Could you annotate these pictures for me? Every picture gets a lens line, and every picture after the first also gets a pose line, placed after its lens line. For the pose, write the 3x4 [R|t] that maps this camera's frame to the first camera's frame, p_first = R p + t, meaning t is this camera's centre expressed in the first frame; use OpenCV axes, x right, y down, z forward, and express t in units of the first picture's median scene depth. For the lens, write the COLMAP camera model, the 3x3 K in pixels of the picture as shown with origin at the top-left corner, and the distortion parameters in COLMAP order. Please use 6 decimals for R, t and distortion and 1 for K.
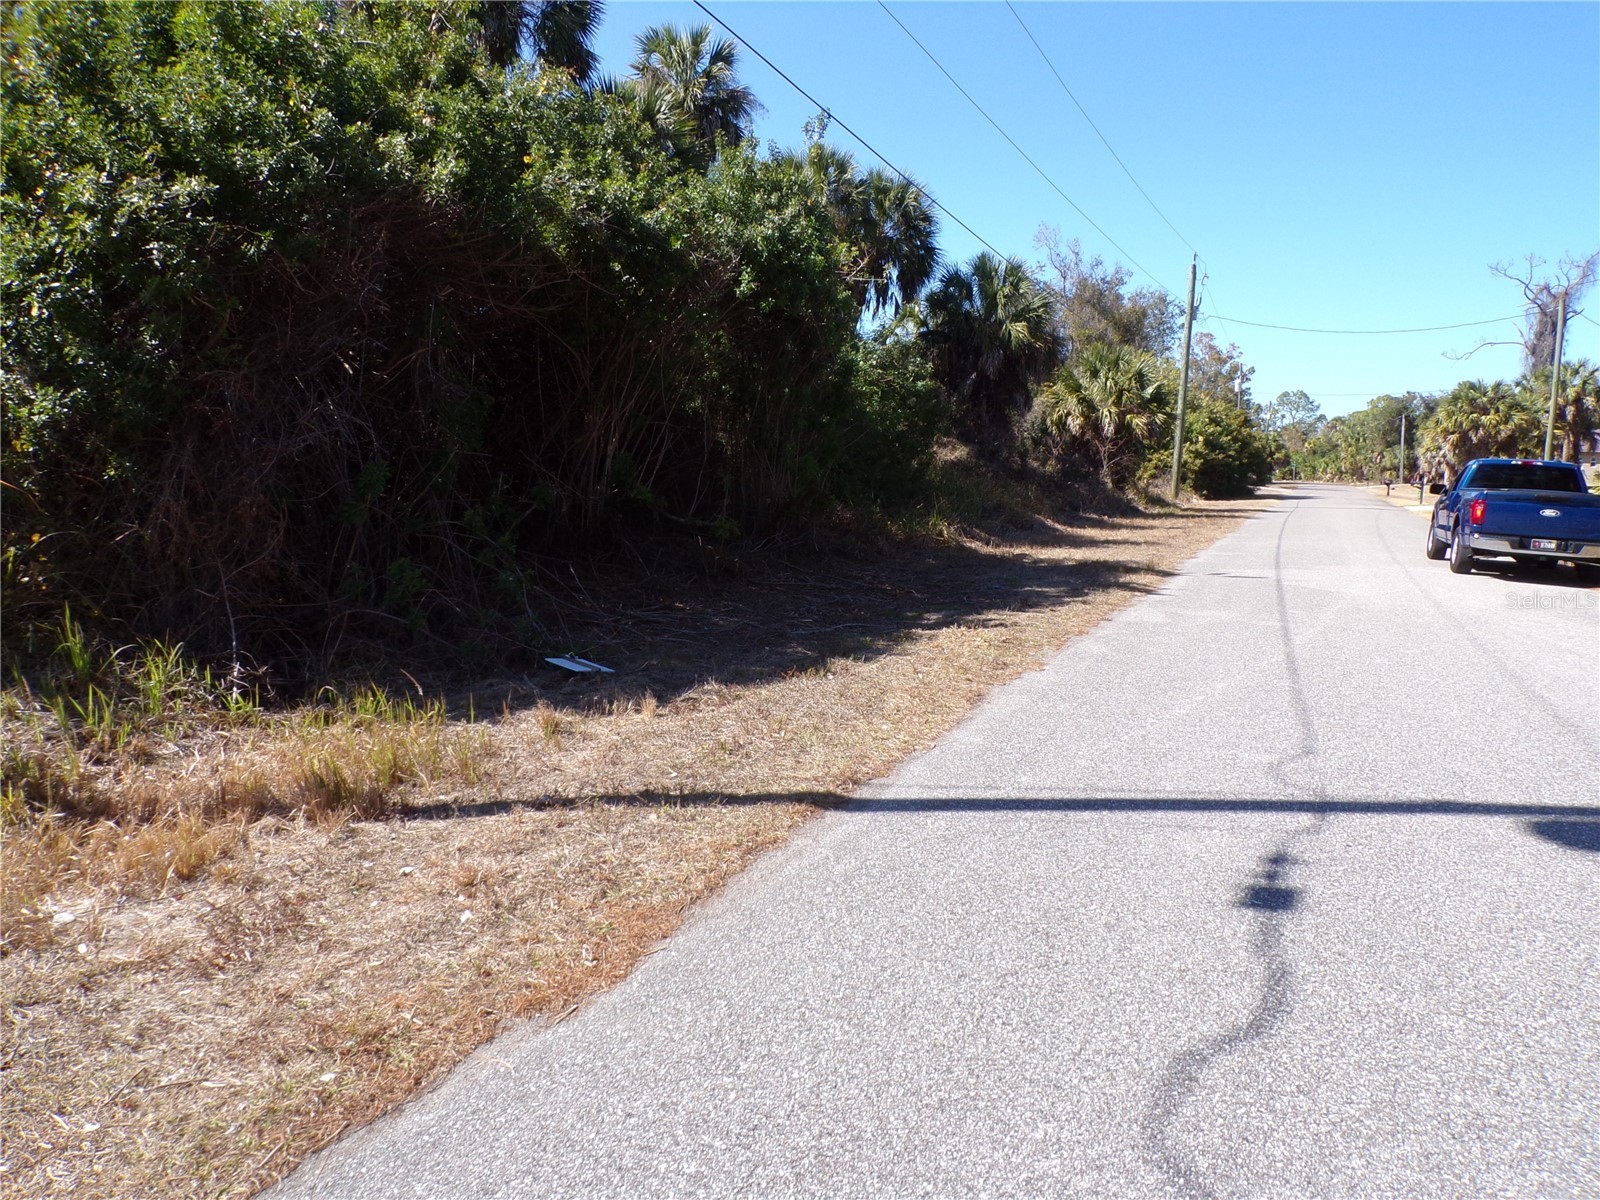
lens RADIAL K [[1073.2, 0, 790.6], [0, 1073.2, 604.7], [0, 0, 1]] dist [-0.022819, 0.015003]
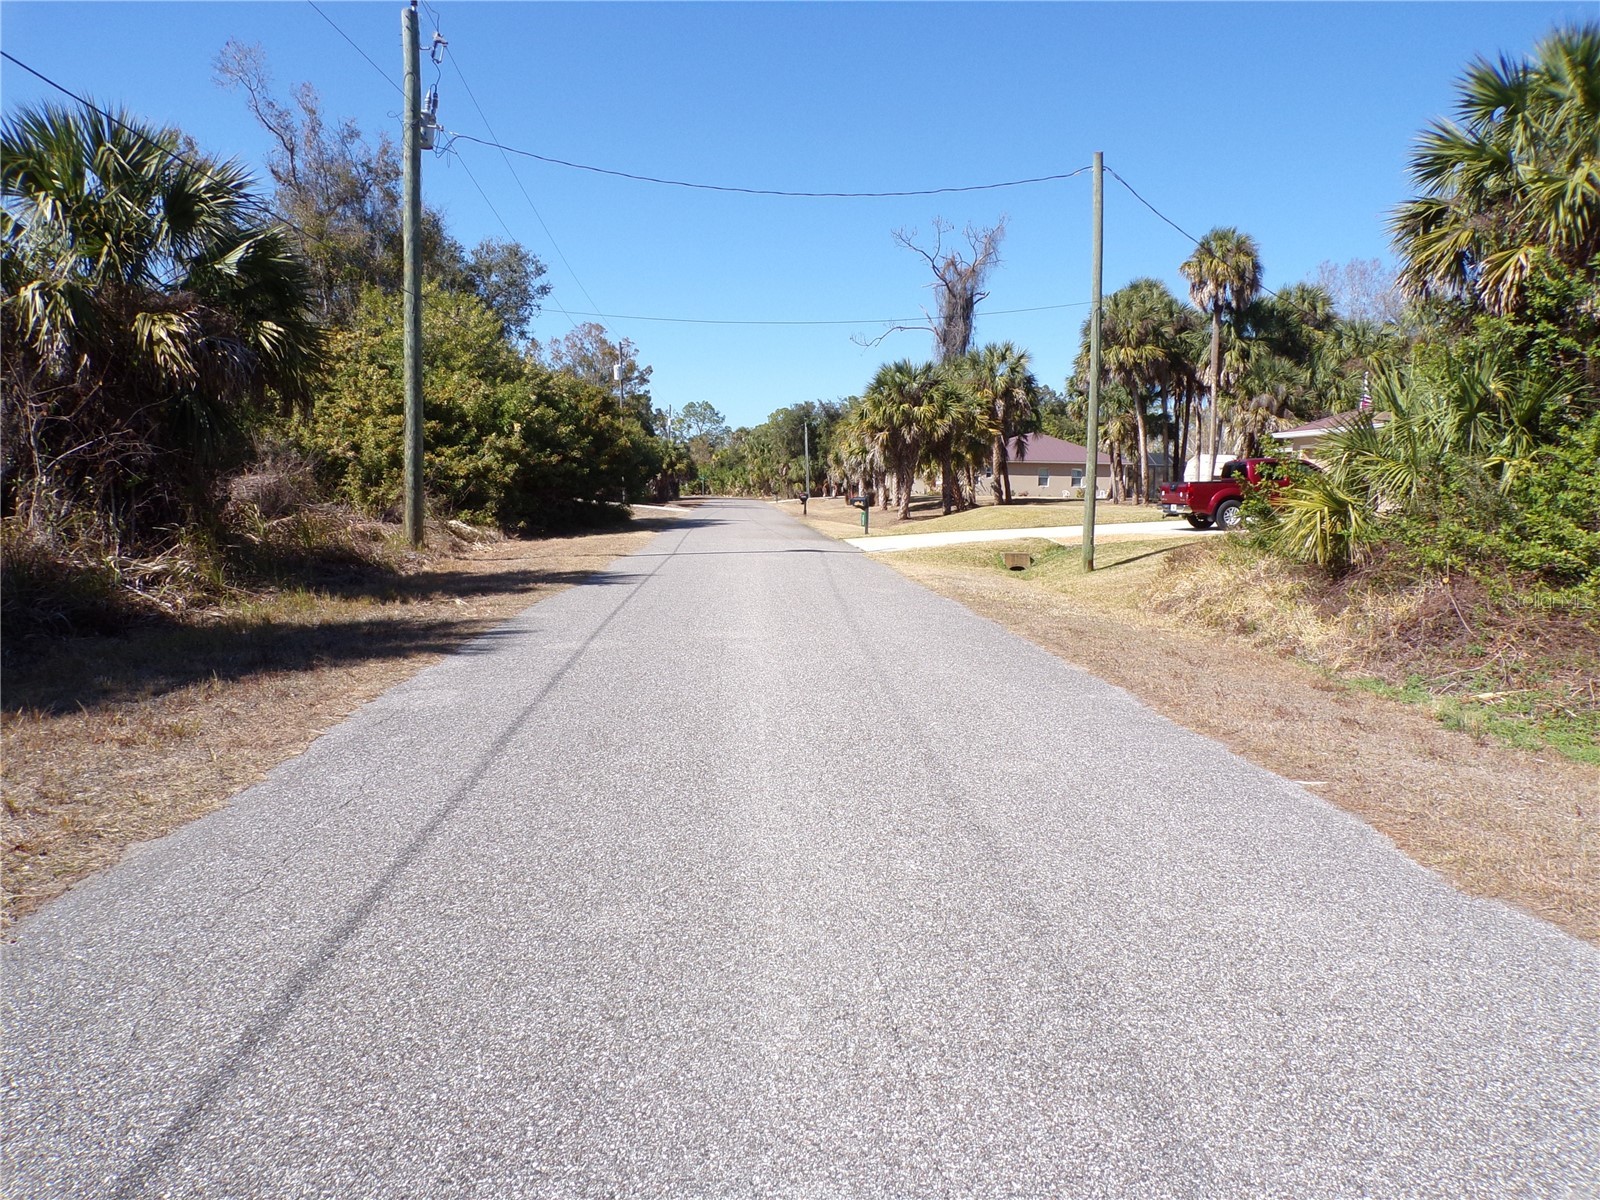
lens RADIAL K [[1073.2, 0, 804.4], [0, 1073.2, 601.4], [0, 0, 1]] dist [-0.022819, 0.015003]
pose [[0.865749, -0.063170, 0.496477, 0.196688], [0.072374, 0.997377, 0.000699, -0.046589], [-0.495219, 0.035327, 0.868050, 0.380742]]
